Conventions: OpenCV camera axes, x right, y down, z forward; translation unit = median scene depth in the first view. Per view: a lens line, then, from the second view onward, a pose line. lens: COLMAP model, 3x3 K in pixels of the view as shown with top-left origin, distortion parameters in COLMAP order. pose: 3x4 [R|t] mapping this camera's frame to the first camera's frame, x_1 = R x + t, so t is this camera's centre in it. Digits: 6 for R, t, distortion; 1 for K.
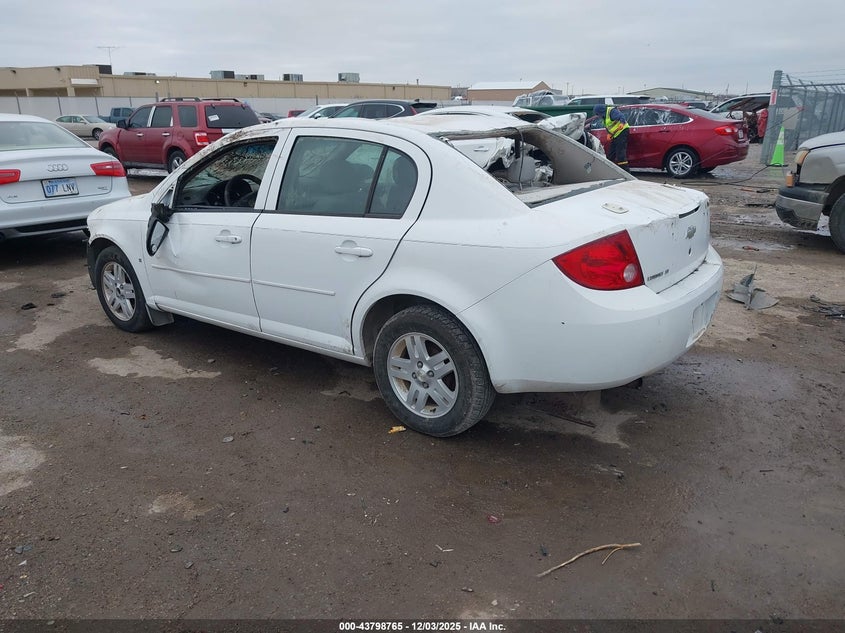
lens RADIAL K [[651.9, 0, 423.7], [0, 651.9, 318.0], [0, 0, 1]] dist [-0.004012, -0.006883]
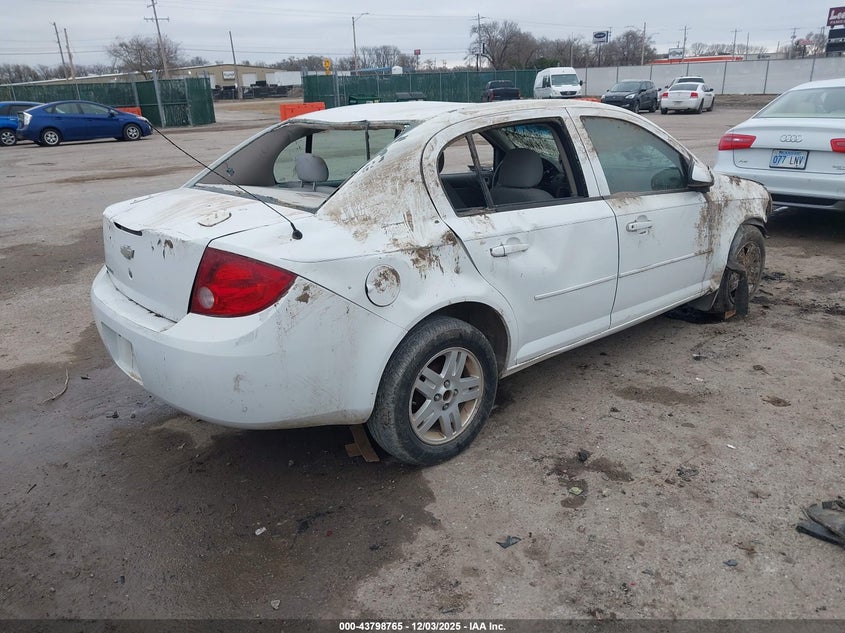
lens RADIAL K [[651.9, 0, 423.7], [0, 651.9, 318.0], [0, 0, 1]] dist [-0.004012, -0.006883]
pose [[-0.167153, 0.345834, -0.923287, 0.620000], [-0.272691, 0.883714, 0.380380, -0.263018], [0.947470, 0.315353, -0.053410, 0.762716]]
